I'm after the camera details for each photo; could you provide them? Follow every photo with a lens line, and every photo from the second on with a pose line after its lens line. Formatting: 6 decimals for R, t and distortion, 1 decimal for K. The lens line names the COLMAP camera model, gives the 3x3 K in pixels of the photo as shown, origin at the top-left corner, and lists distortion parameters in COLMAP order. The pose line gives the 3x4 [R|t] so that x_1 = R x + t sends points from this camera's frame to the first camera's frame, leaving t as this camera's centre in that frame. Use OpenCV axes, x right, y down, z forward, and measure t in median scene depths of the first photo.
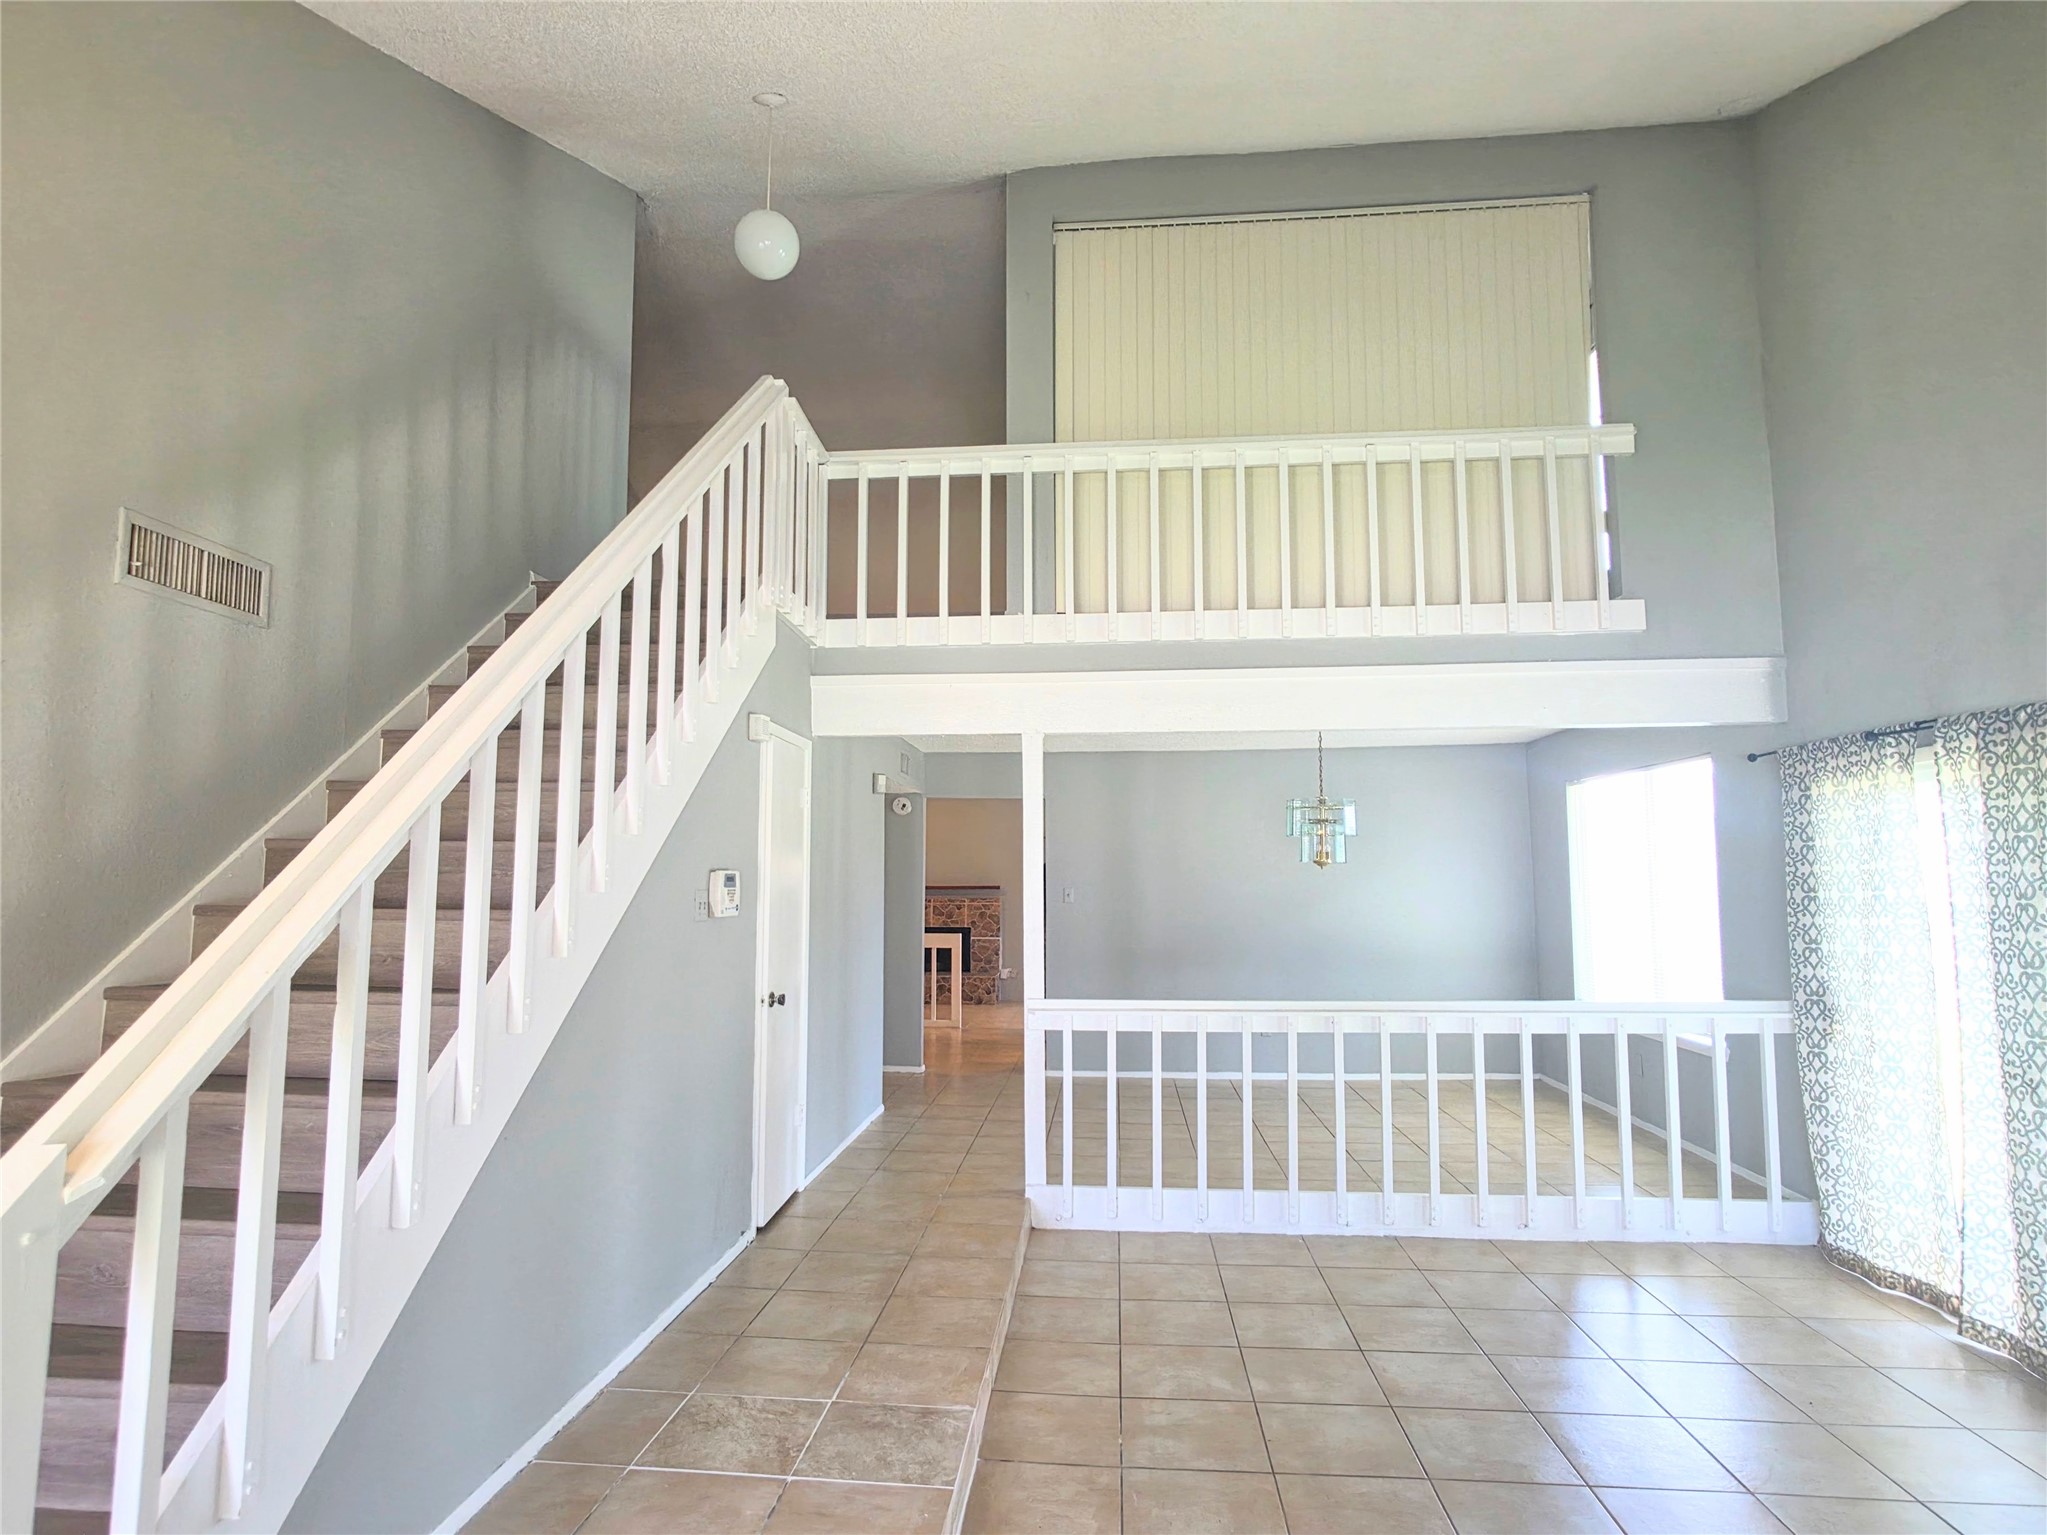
lens RADIAL K [[1126.5, 0, 1023.5], [0, 1126.5, 767.5], [0, 0, 1]] dist [-0.004272, 0.001407]
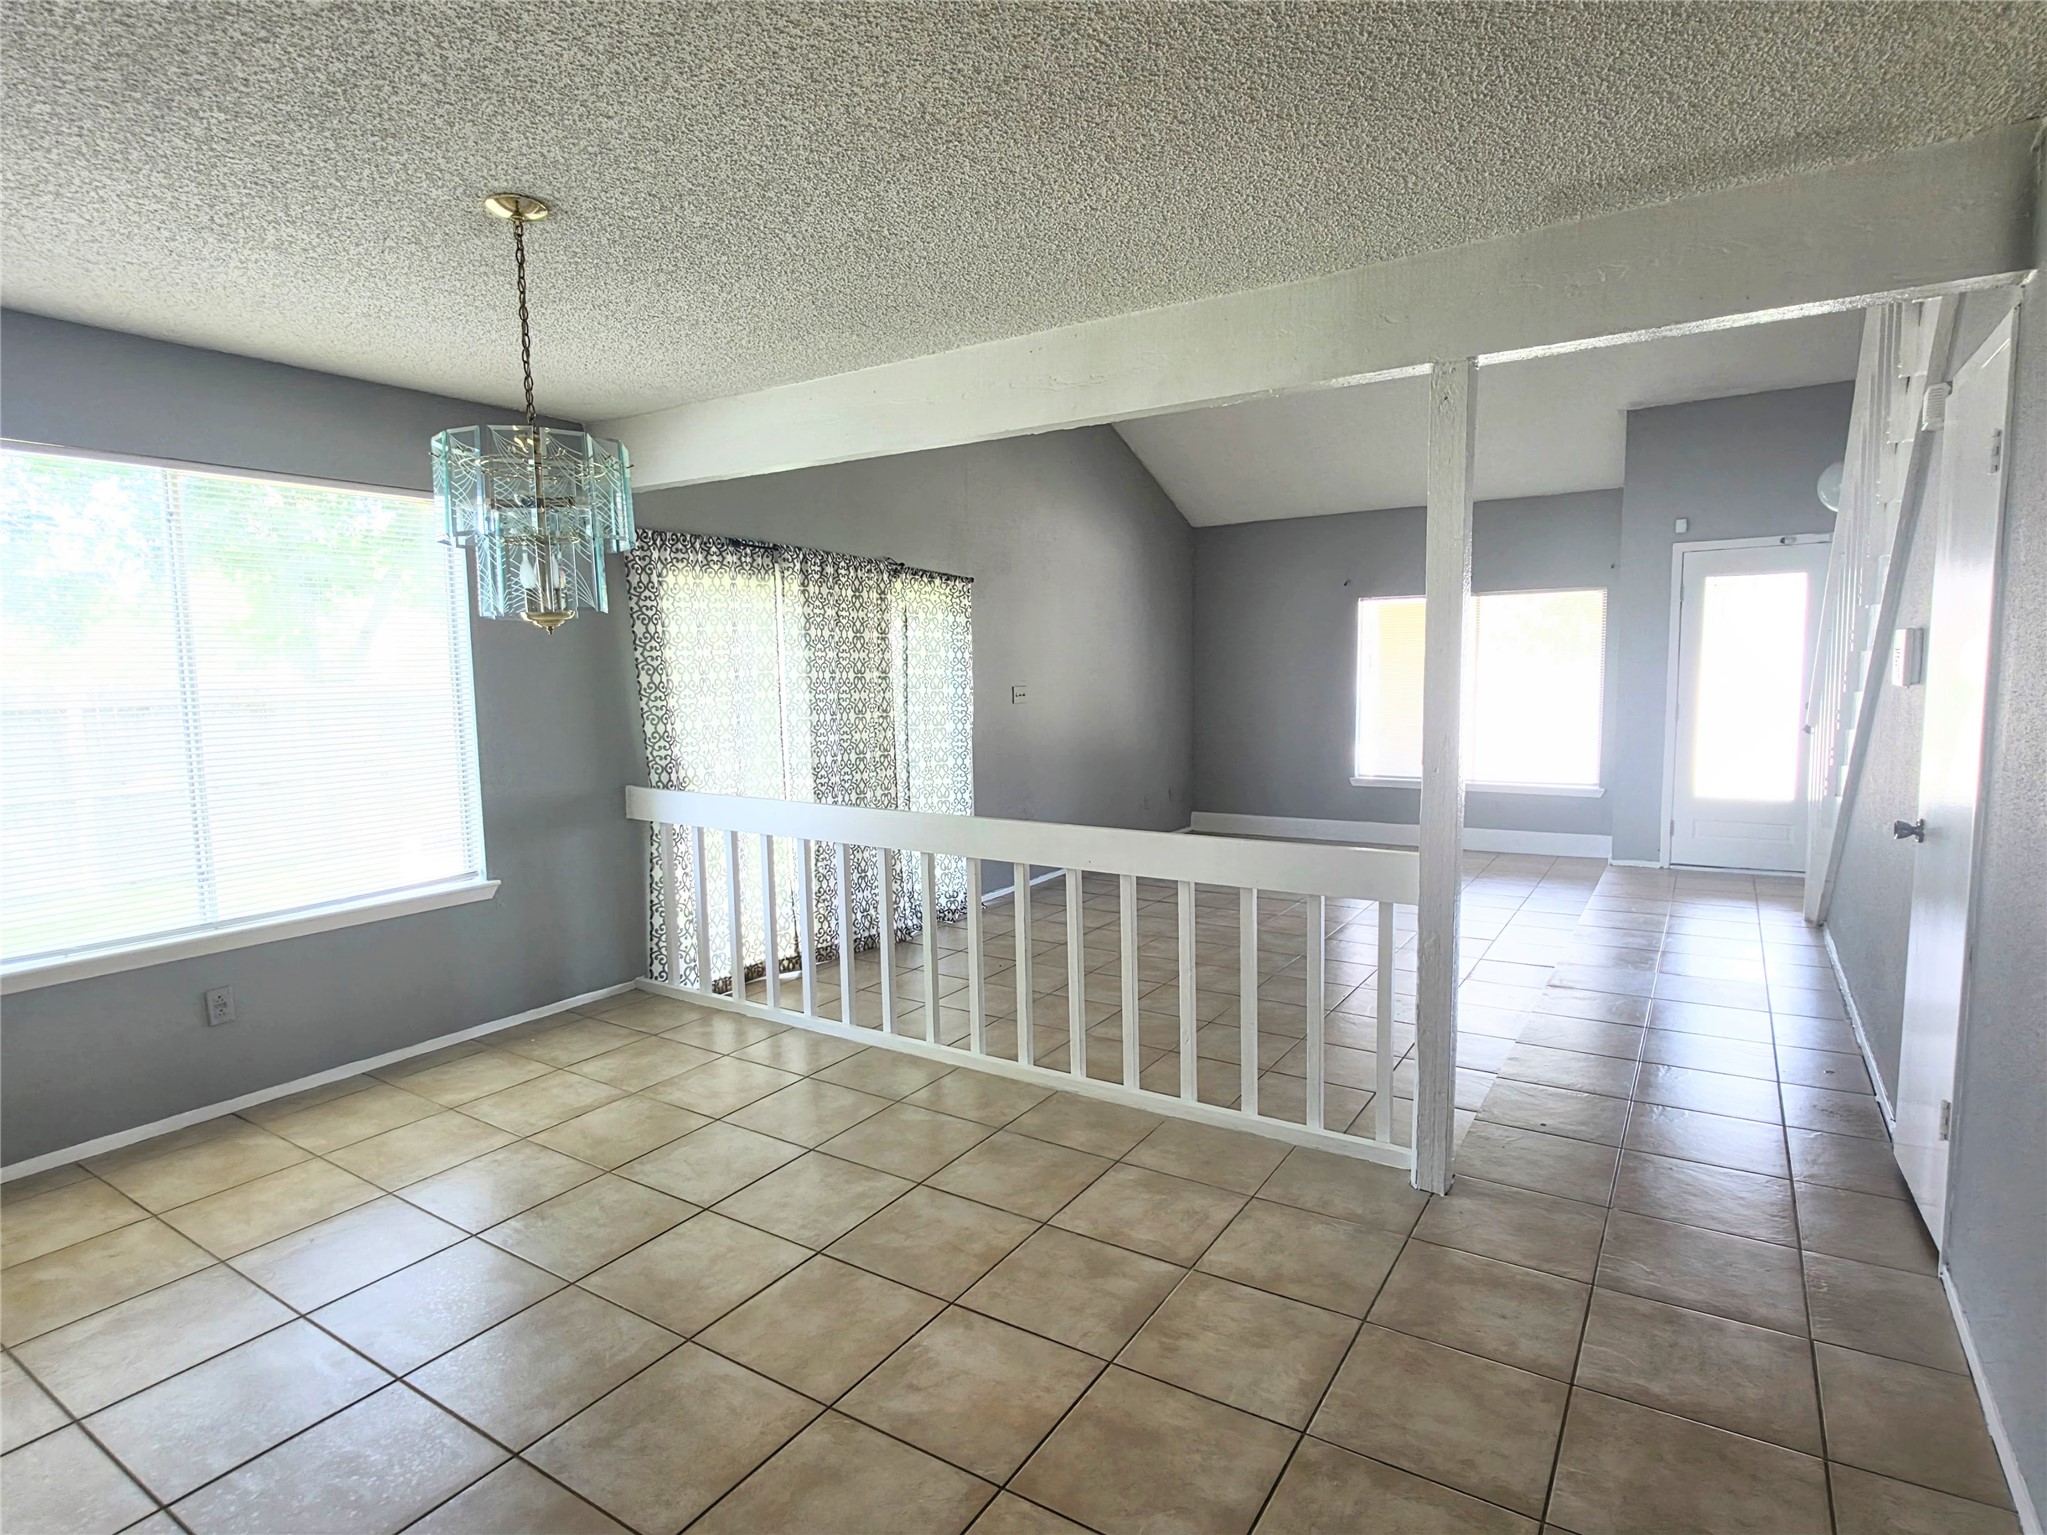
lens RADIAL K [[1126.5, 0, 1023.5], [0, 1126.5, 767.5], [0, 0, 1]] dist [-0.004272, 0.001407]
pose [[-0.897454, -0.019495, 0.440678, -0.054500], [-0.020531, 0.999786, 0.002417, 0.170662], [-0.440631, -0.006879, -0.897662, 1.636090]]
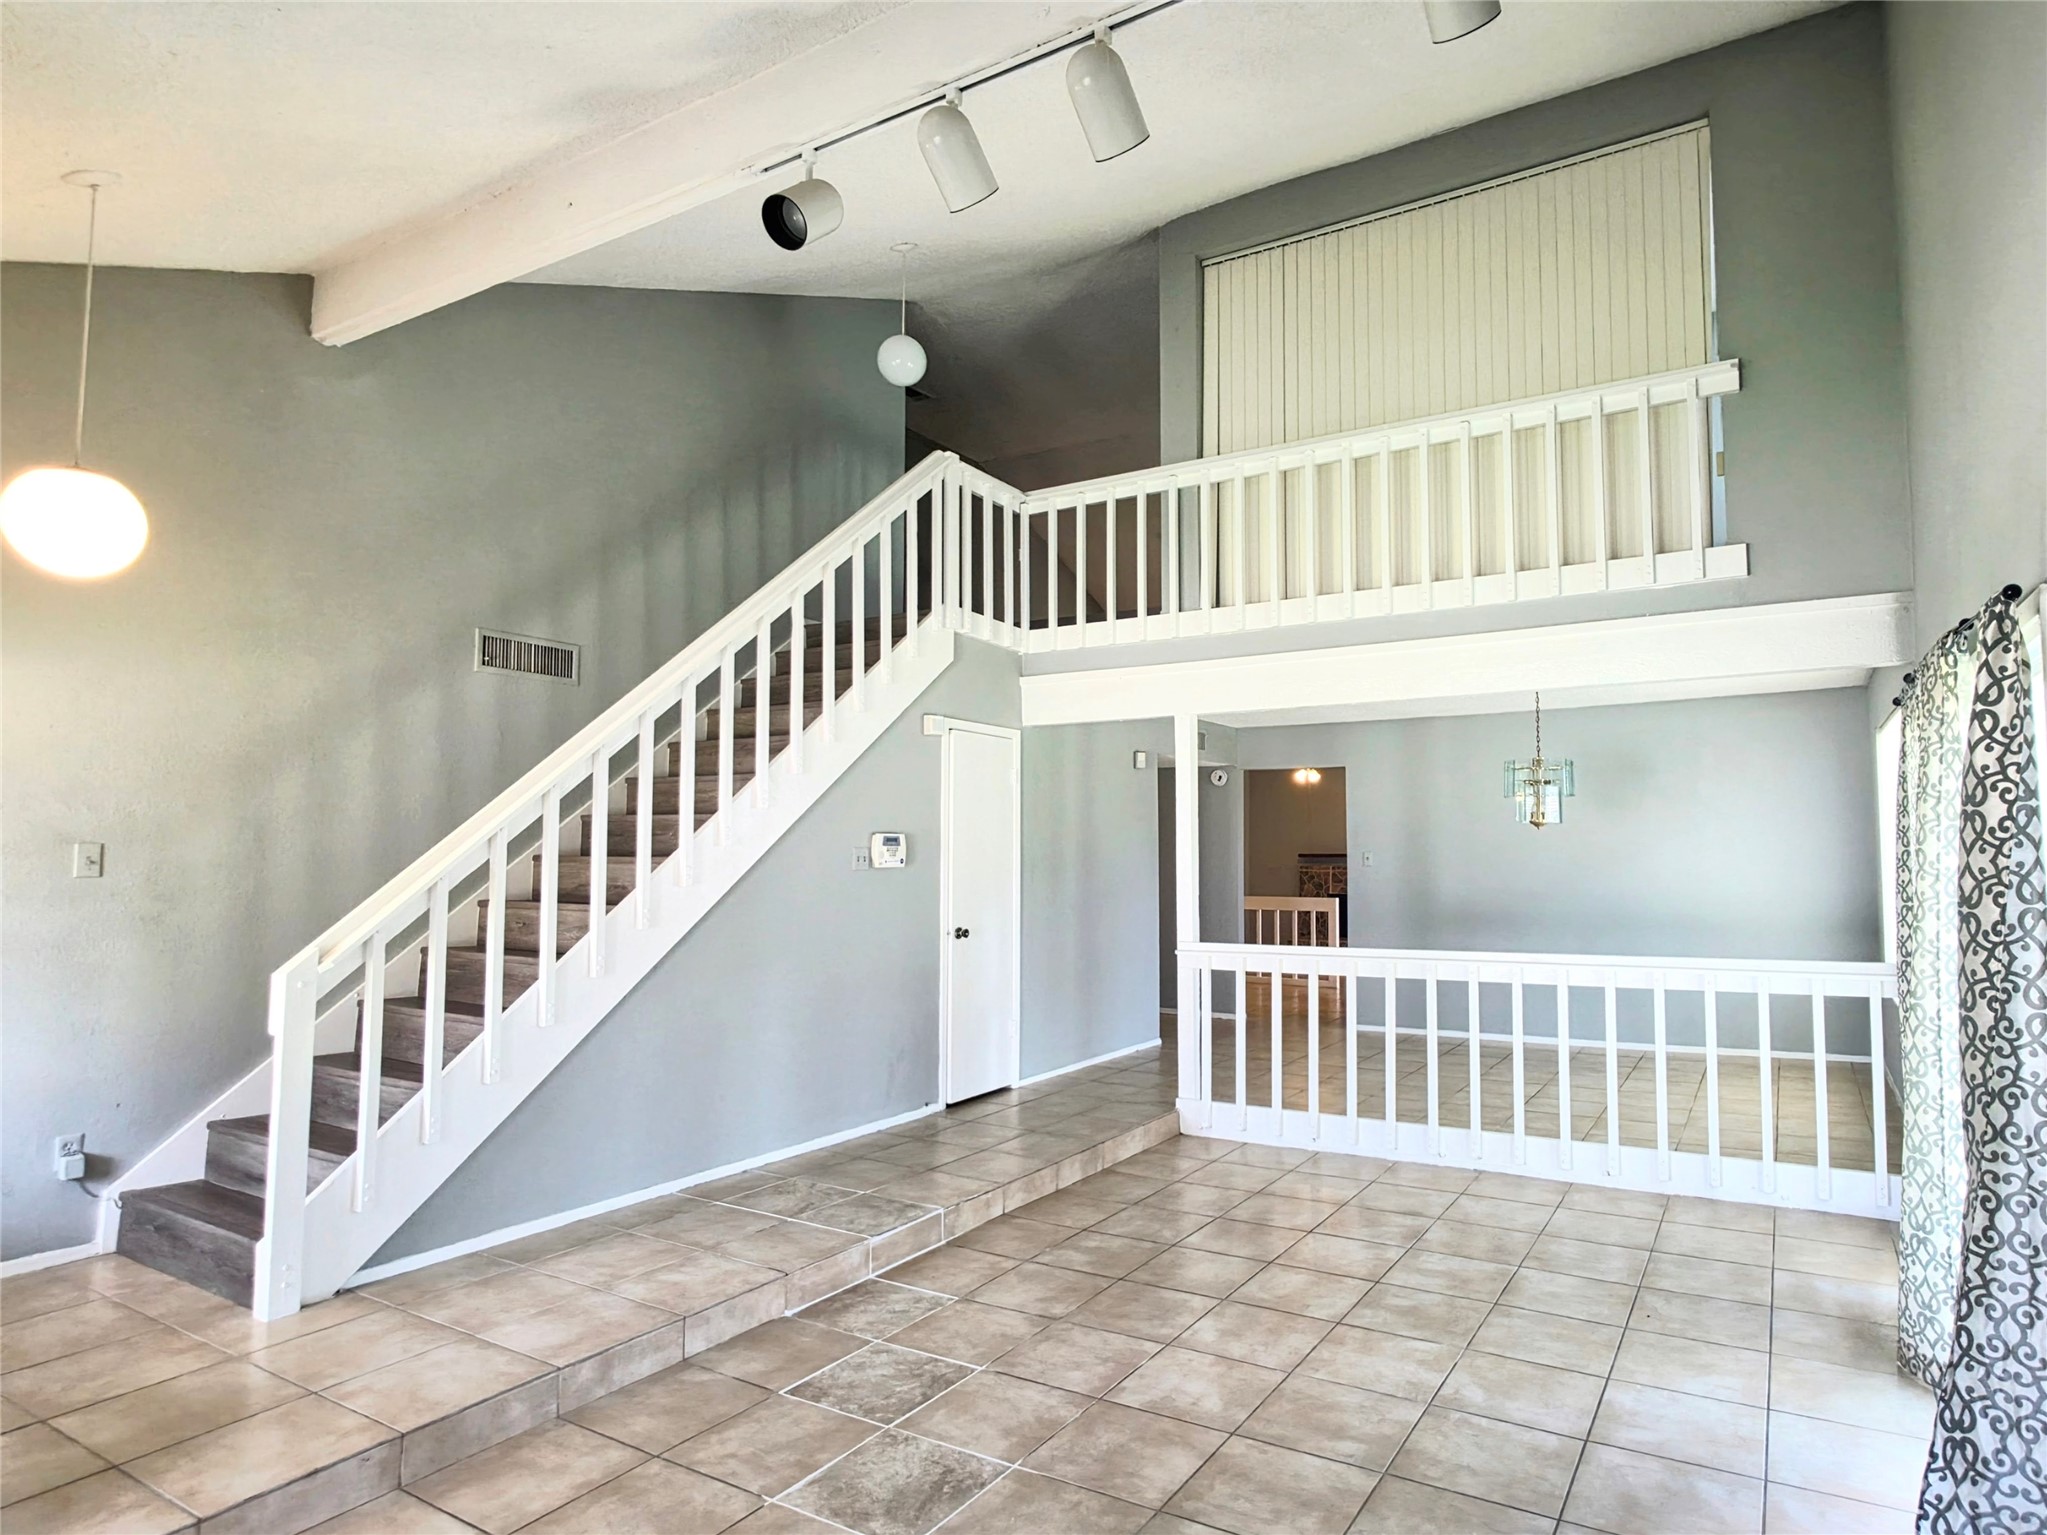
lens RADIAL K [[1164.8, 0, 1101.2], [0, 1164.8, 771.3], [0, 0, 1]] dist [-0.006630, 0.000095]
pose [[0.907066, -0.032233, -0.419753, 0.459003], [0.044816, 0.998792, 0.020148, -0.000364], [0.418597, -0.037088, 0.907415, -0.134250]]
